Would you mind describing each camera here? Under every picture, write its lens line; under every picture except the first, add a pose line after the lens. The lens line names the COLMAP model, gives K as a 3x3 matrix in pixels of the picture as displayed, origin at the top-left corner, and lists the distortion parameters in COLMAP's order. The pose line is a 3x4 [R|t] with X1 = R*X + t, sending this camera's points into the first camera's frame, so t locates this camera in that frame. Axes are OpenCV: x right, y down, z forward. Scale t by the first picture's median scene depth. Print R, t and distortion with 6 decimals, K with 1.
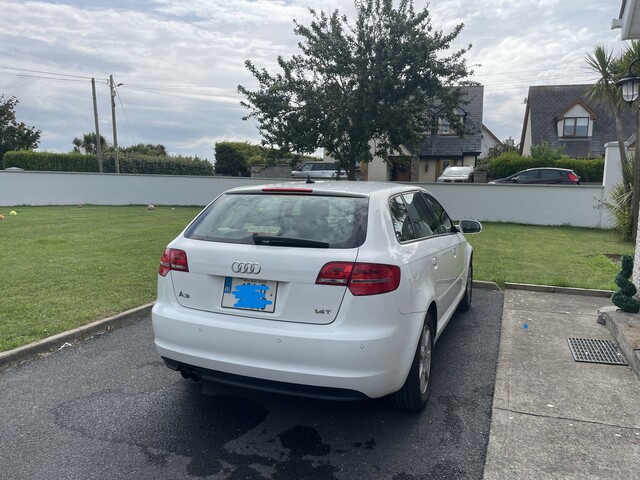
lens RADIAL K [[500.1, 0, 324.3], [0, 500.1, 242.8], [0, 0, 1]] dist [0.091288, -0.136259]
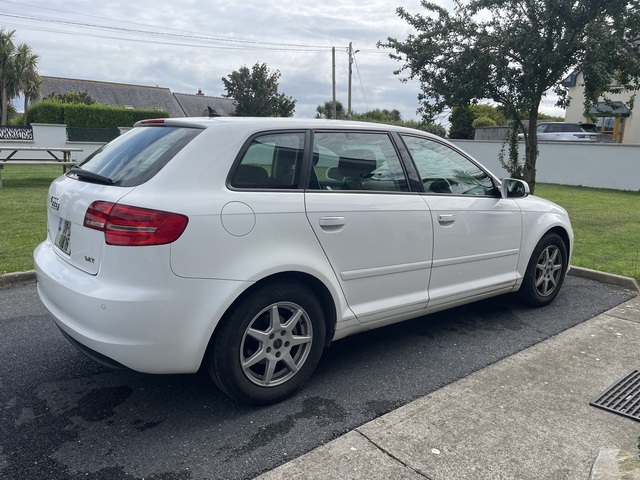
lens RADIAL K [[500.1, 0, 324.3], [0, 500.1, 242.8], [0, 0, 1]] dist [0.091288, -0.136259]
pose [[0.865769, 0.102644, -0.489804, 0.450922], [-0.072750, 0.994157, 0.079745, 0.007011], [0.495127, -0.033407, 0.868178, 0.268493]]
